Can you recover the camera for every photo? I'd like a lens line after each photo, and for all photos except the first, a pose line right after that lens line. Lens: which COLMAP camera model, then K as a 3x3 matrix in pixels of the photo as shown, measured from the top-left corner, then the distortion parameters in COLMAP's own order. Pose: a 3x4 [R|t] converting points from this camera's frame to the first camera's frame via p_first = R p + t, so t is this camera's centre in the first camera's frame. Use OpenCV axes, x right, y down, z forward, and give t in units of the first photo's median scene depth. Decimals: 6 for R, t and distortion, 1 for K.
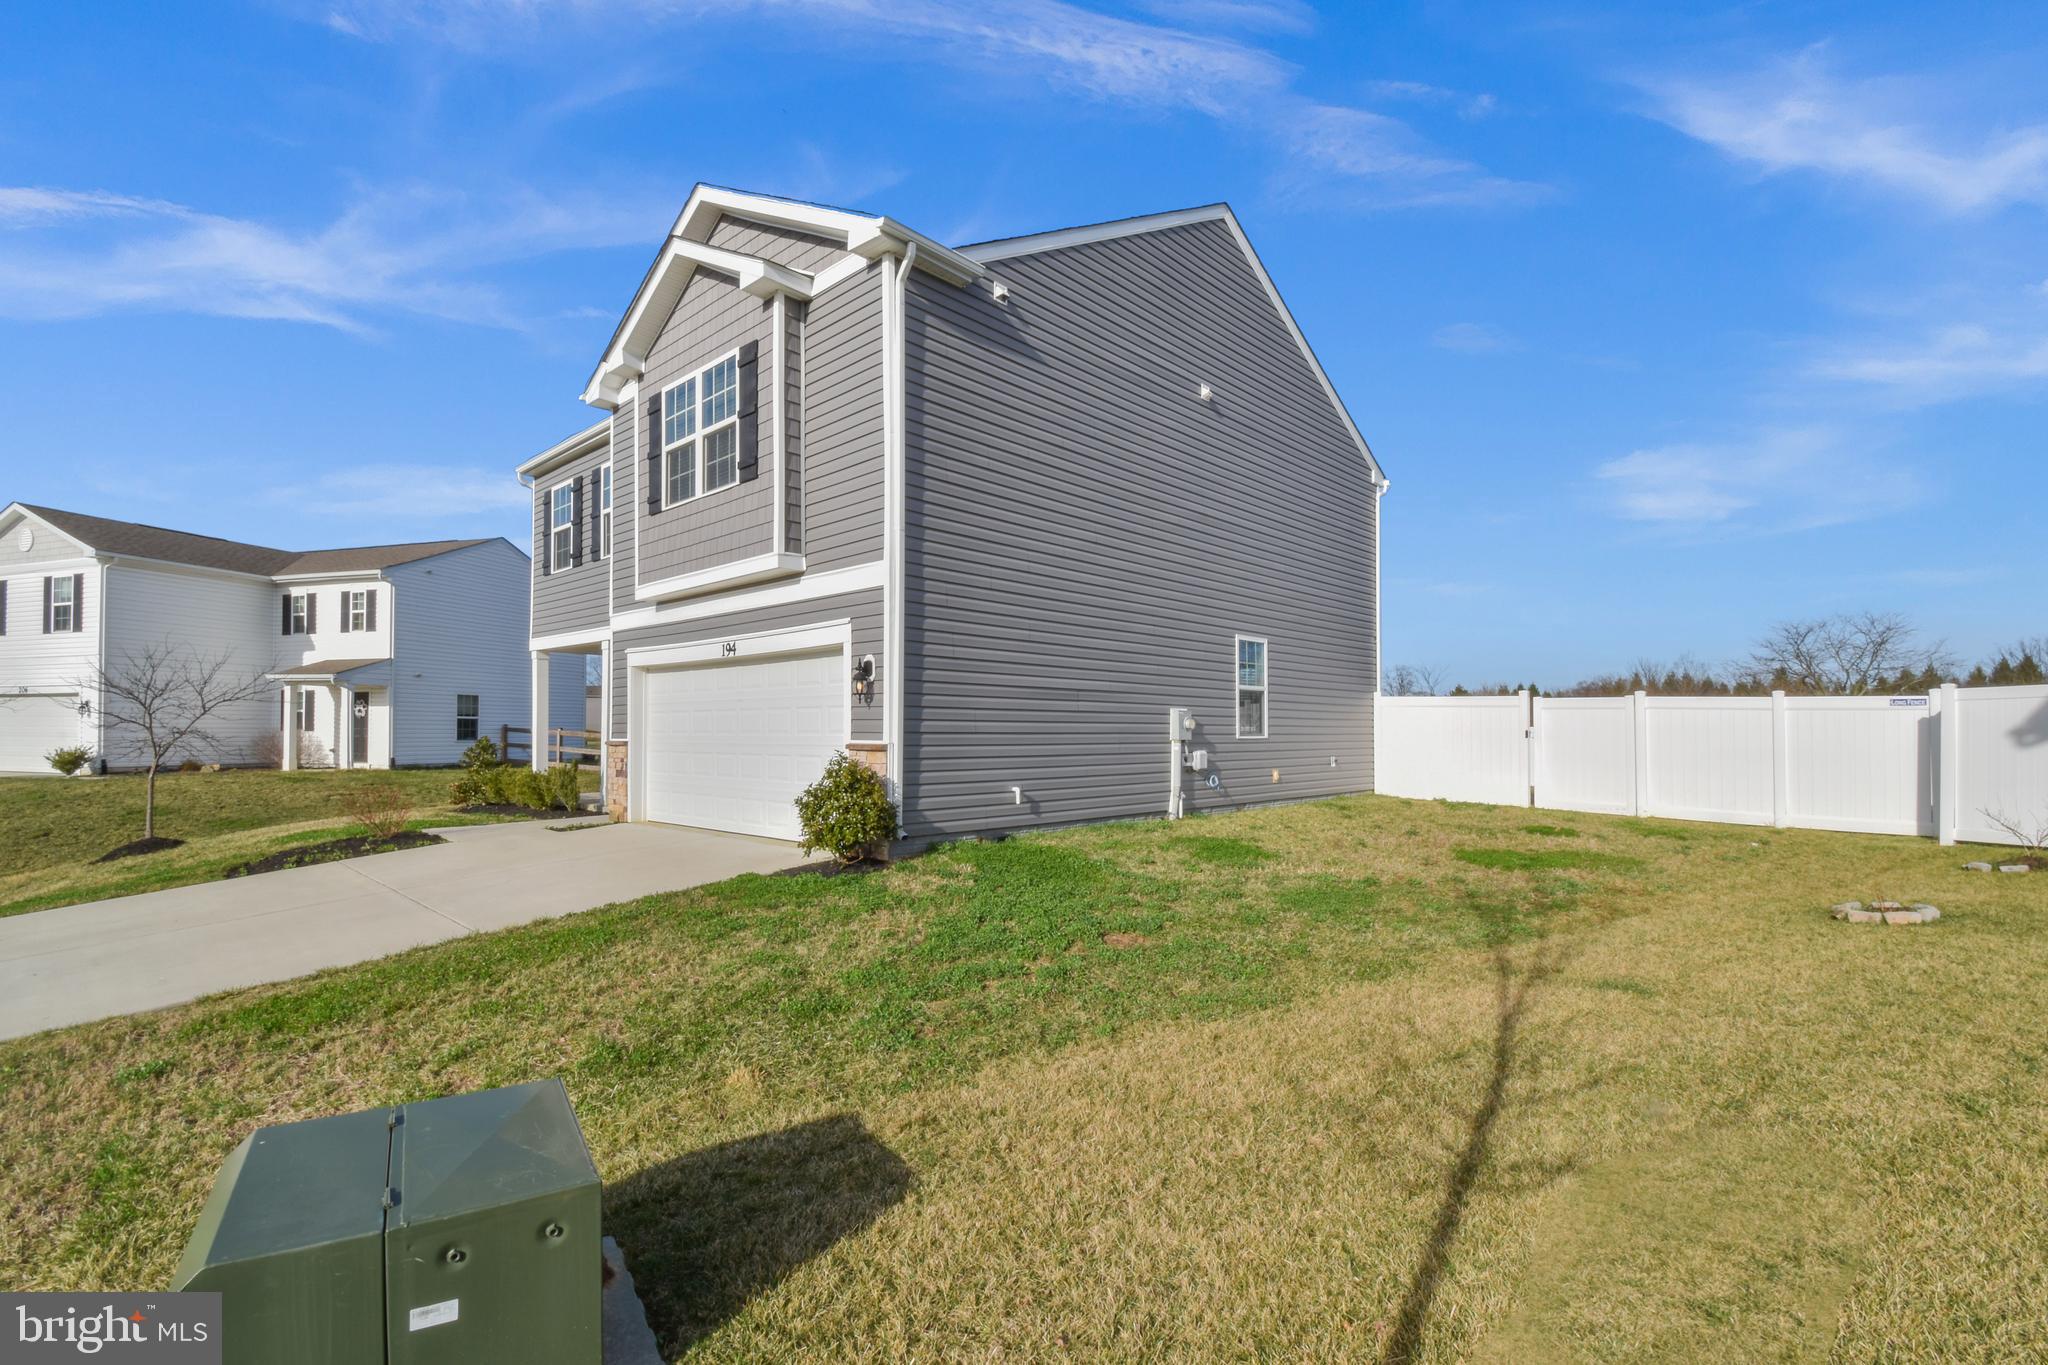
lens RADIAL K [[916.6, 0, 1021.4], [0, 916.6, 725.0], [0, 0, 1]] dist [-0.000927, -0.000194]
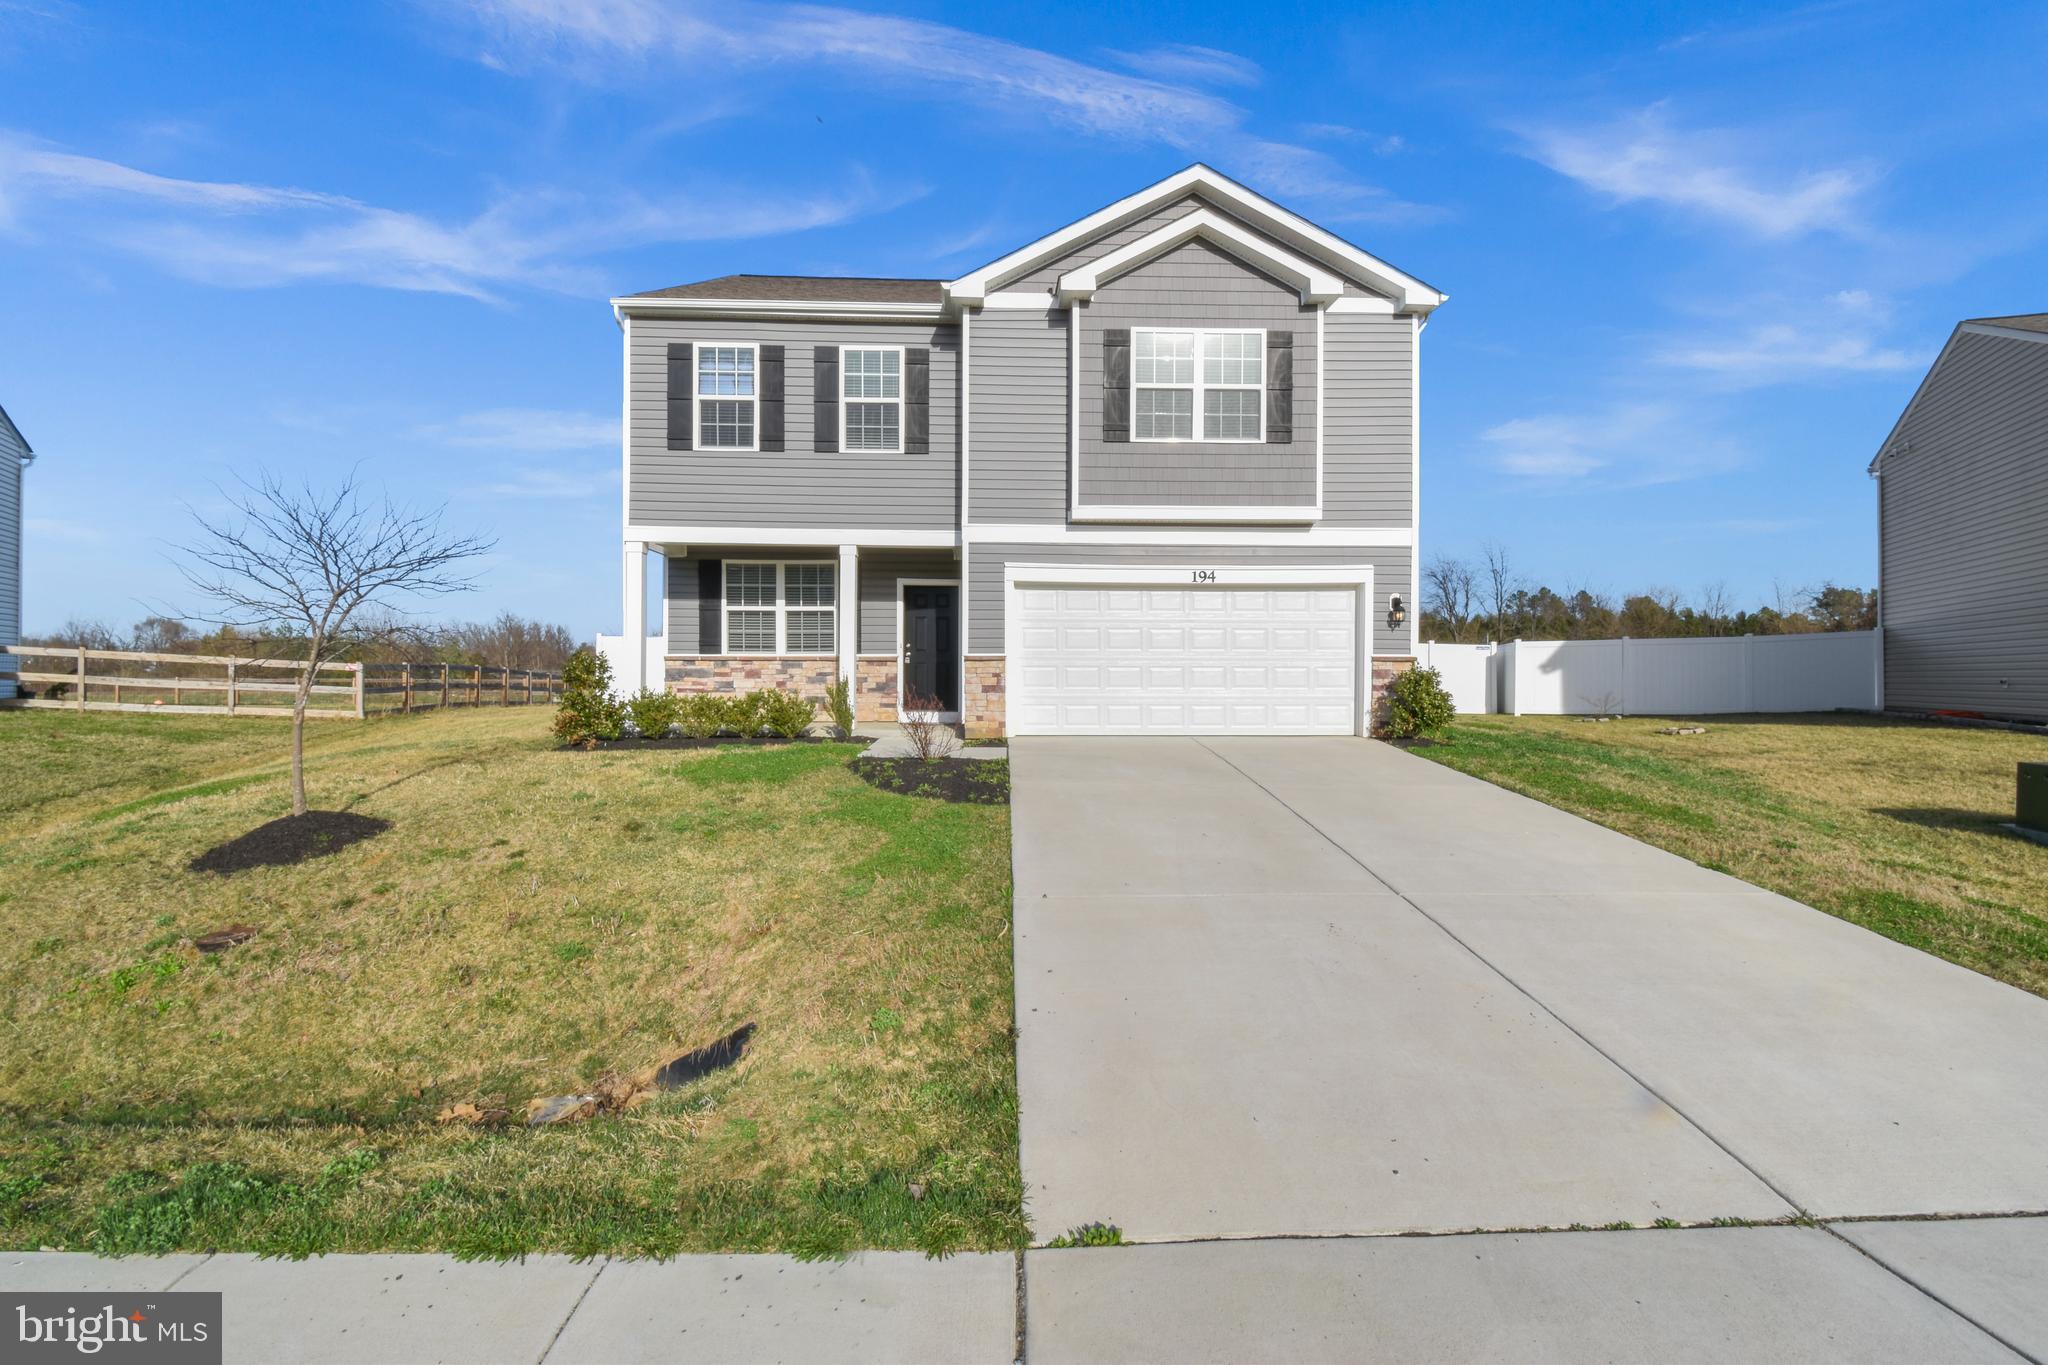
lens RADIAL K [[882.8, 0, 1024.0], [0, 882.8, 682.5], [0, 0, 1]] dist [0.006455, 0.000046]
pose [[0.707192, -0.002713, 0.707016, -1.381408], [-0.008399, 0.999890, 0.012239, 0.043715], [-0.706971, -0.014593, 0.707092, 0.397484]]
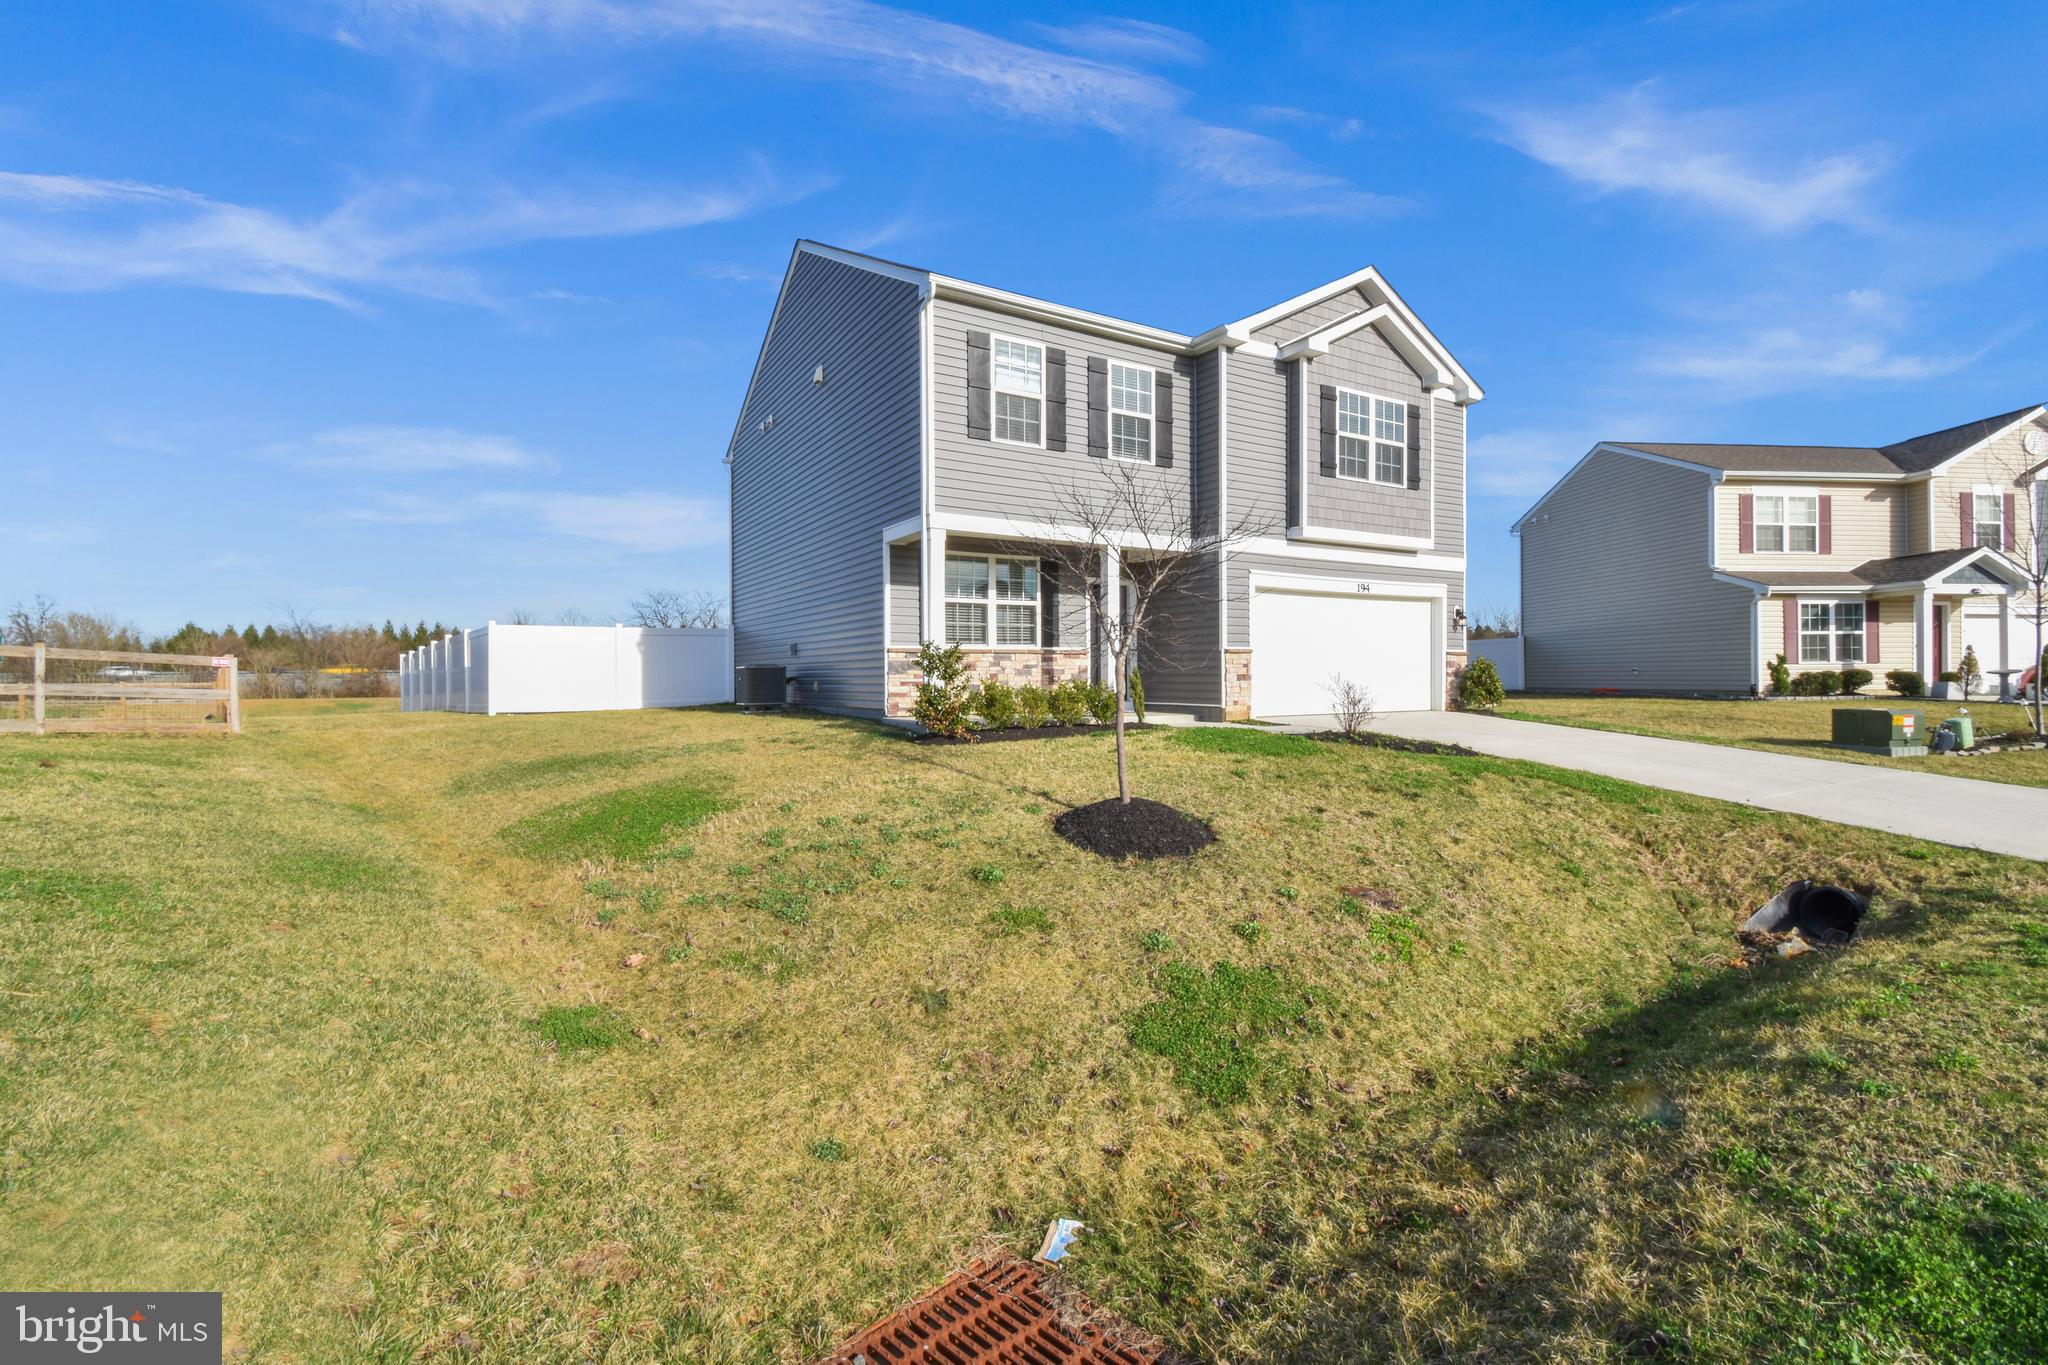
lens RADIAL K [[890.6, 0, 1008.1], [0, 890.6, 683.3], [0, 0, 1]] dist [0.001620, -0.000026]
pose [[0.289653, -0.010544, 0.957074, -2.025739], [-0.001794, 0.999932, 0.011559, 0.061115], [-0.957130, -0.005065, 0.289615, 1.227958]]
